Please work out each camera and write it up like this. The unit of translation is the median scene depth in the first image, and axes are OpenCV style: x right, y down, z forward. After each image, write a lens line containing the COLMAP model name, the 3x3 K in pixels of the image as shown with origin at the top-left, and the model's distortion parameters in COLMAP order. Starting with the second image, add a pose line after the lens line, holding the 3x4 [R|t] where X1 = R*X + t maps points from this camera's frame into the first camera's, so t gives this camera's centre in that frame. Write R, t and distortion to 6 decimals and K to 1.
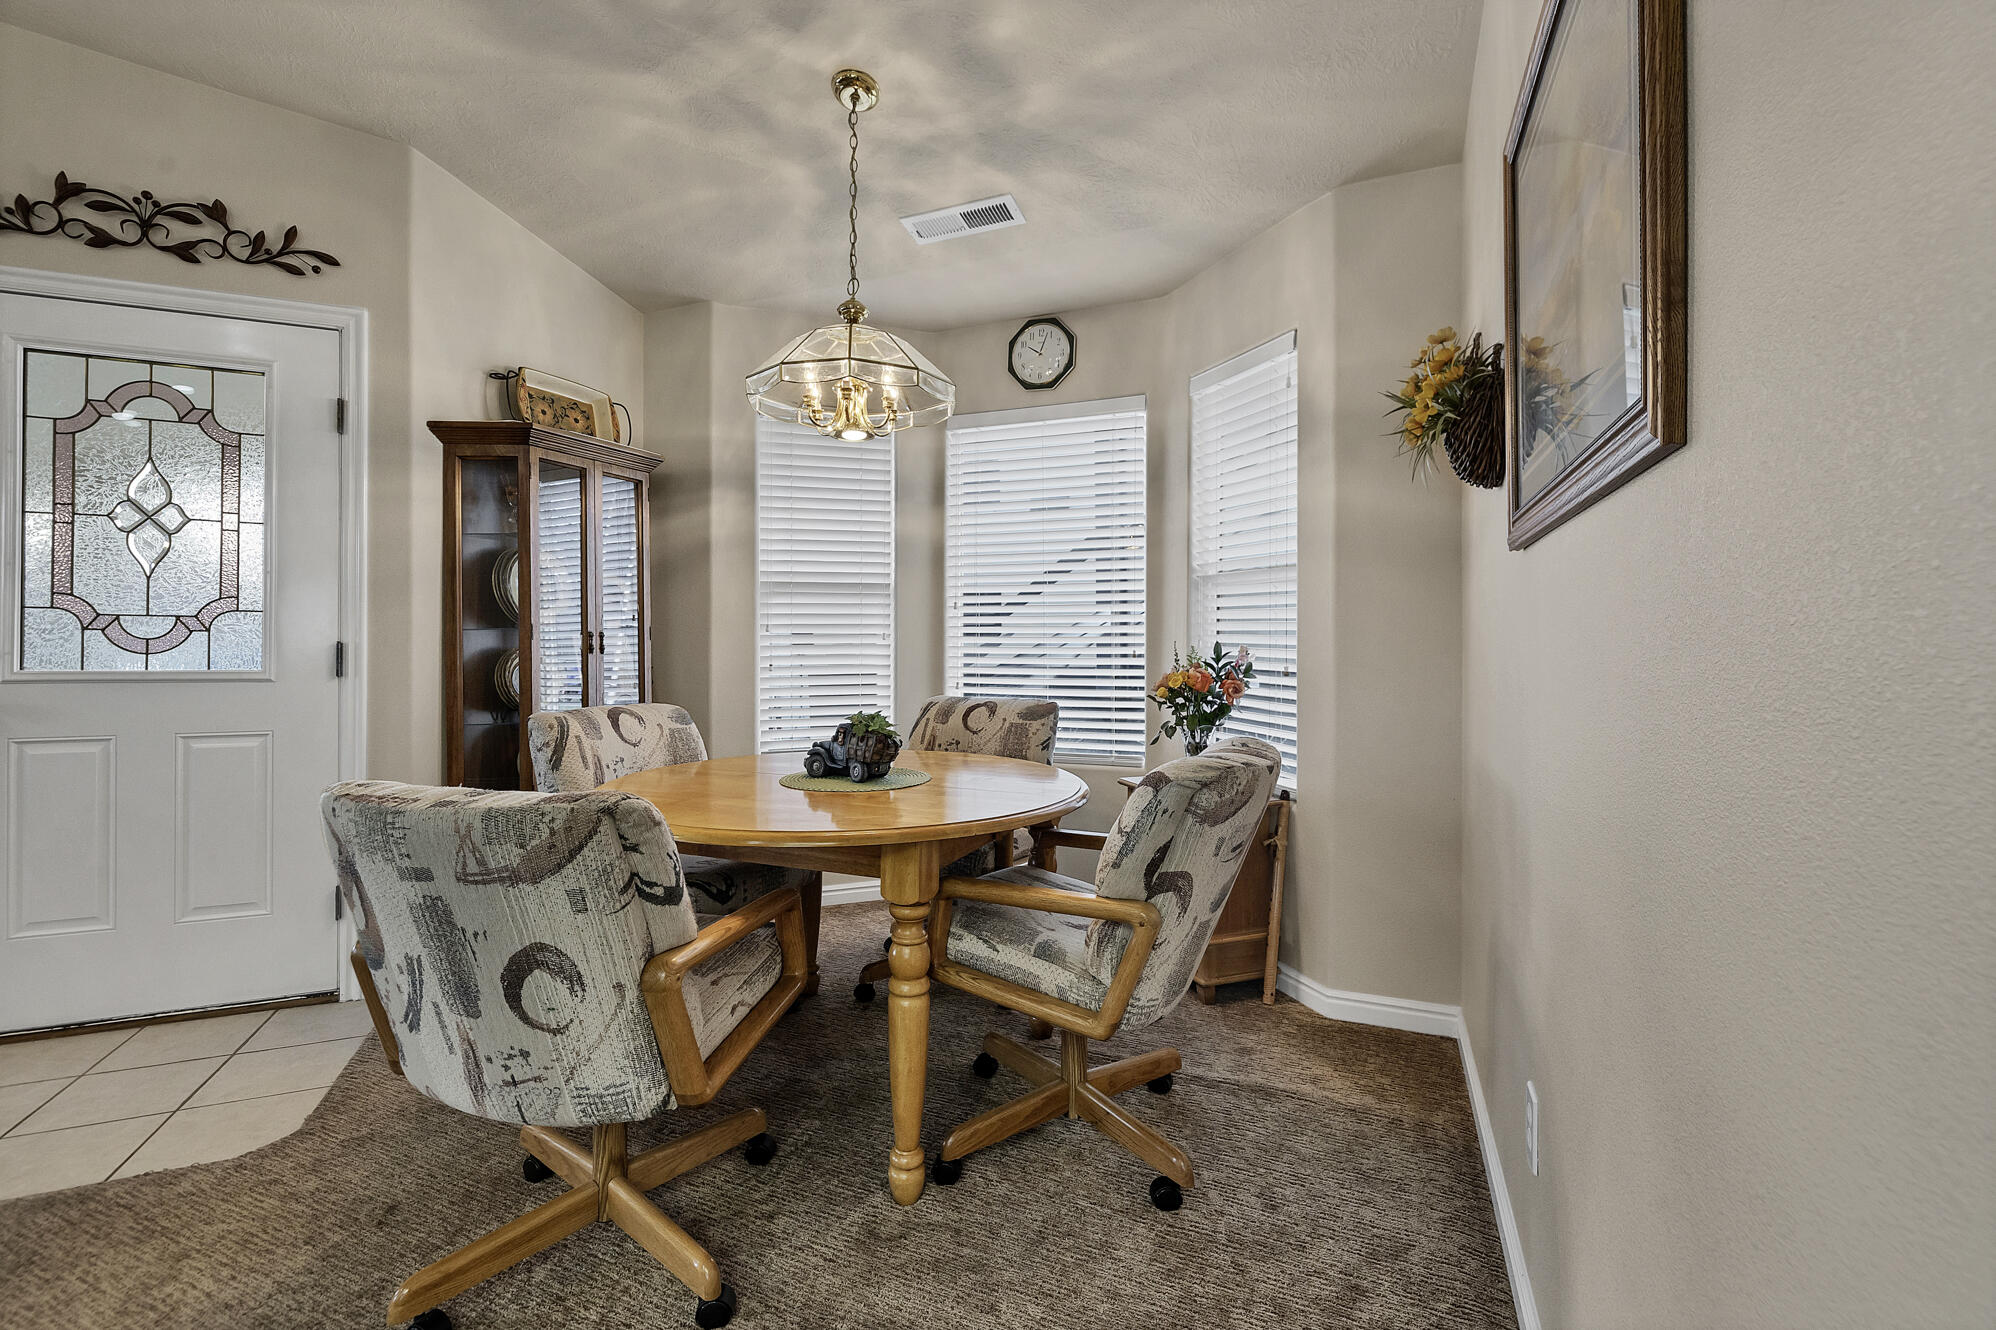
lens RADIAL K [[890.8, 0, 1008.4], [0, 890.8, 658.0], [0, 0, 1]] dist [-0.000596, -0.000491]
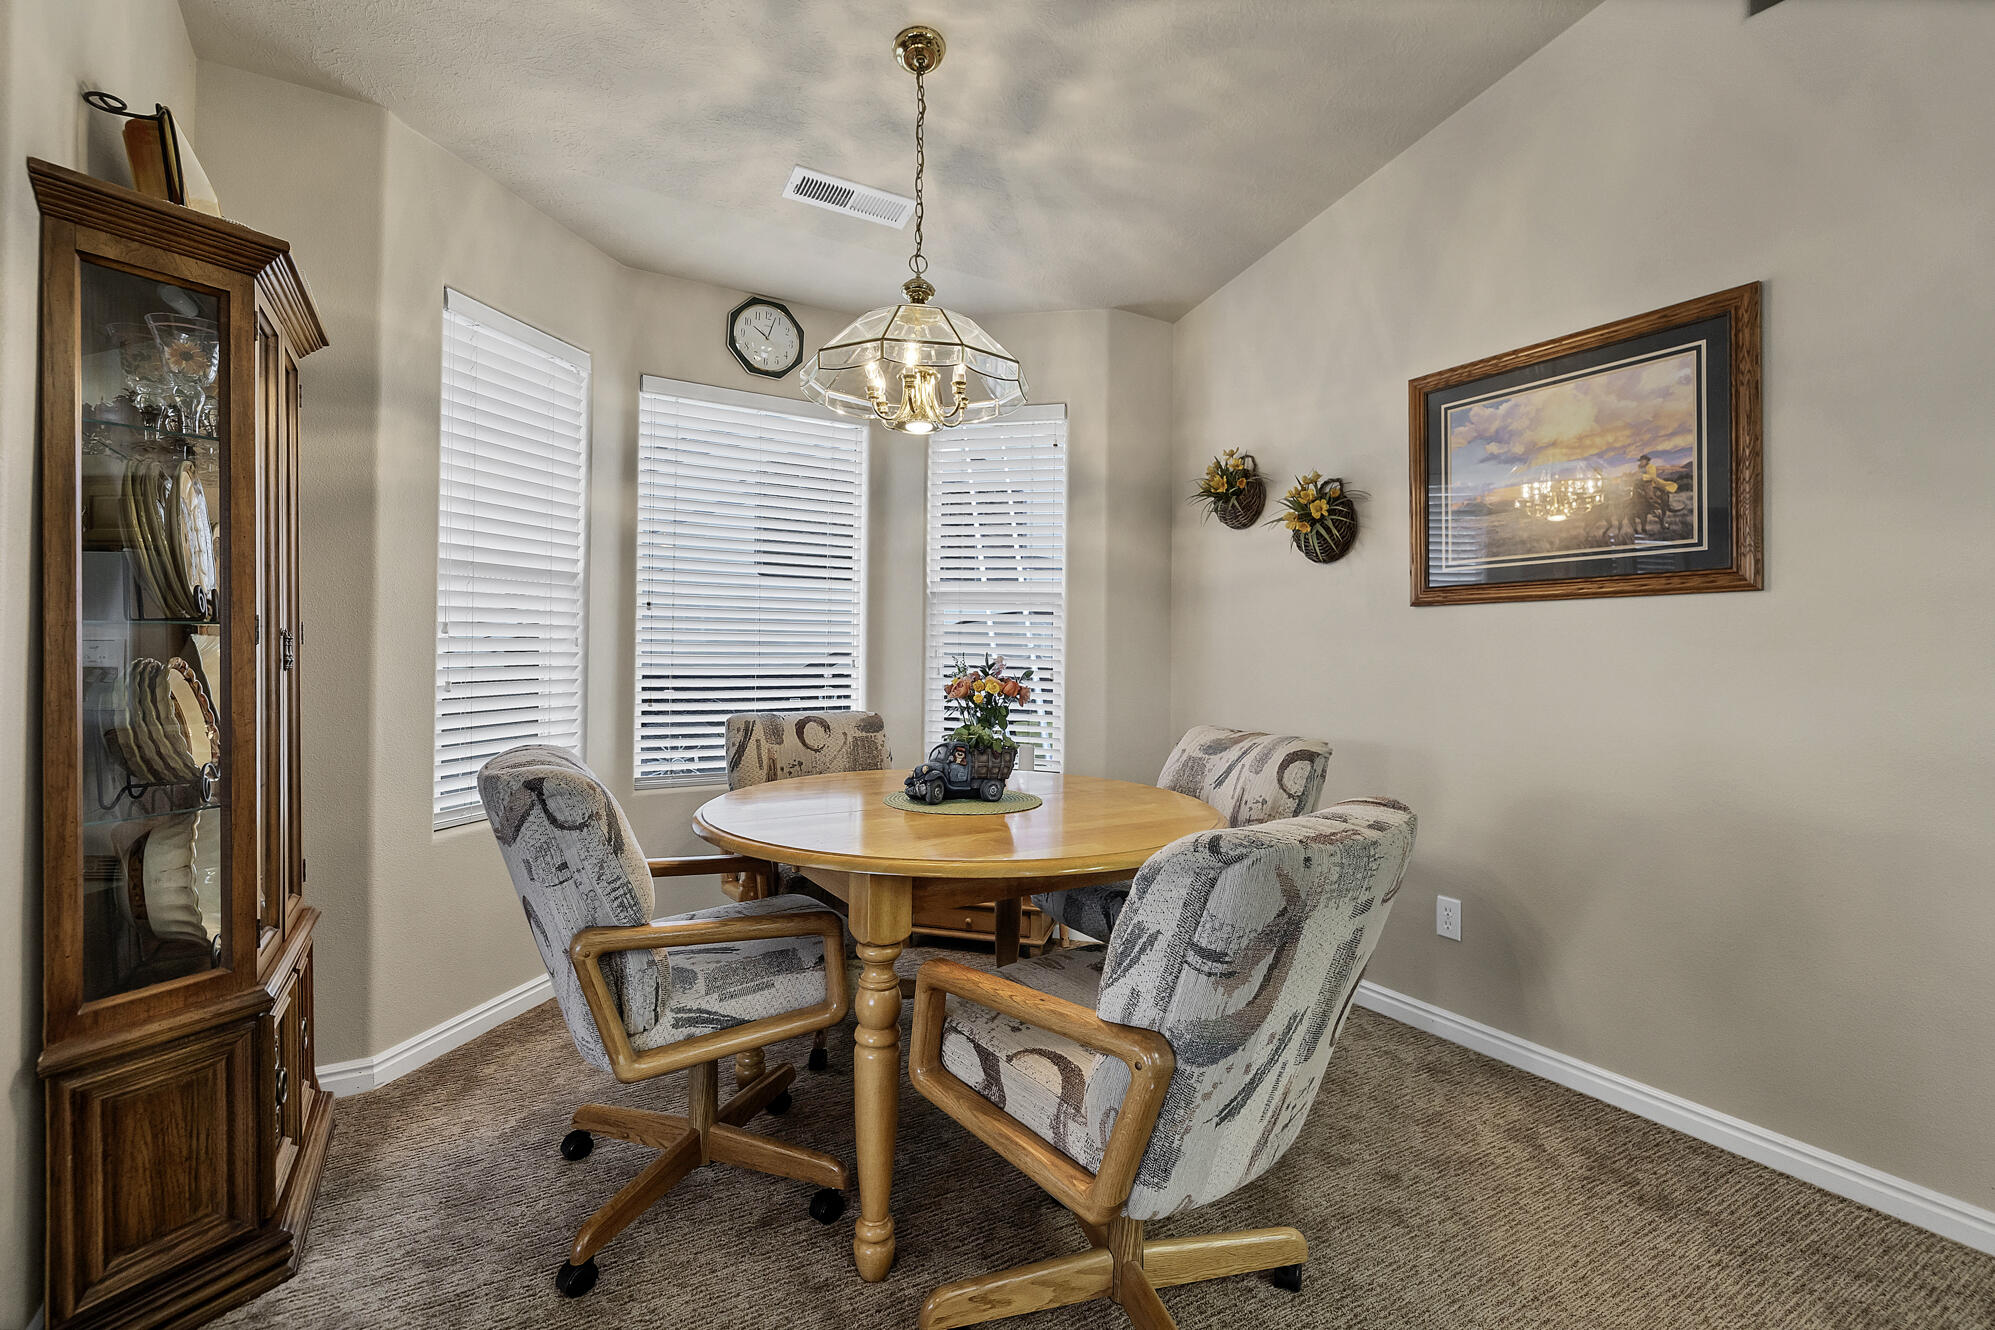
lens RADIAL K [[890.3, 0, 1014.1], [0, 890.3, 664.5], [0, 0, 1]] dist [-0.000596, -0.000491]
pose [[0.579264, -0.005406, 0.815122, -0.594819], [0.002252, 0.999985, 0.005032, -0.008098], [-0.815137, -0.001079, 0.579267, 0.269588]]
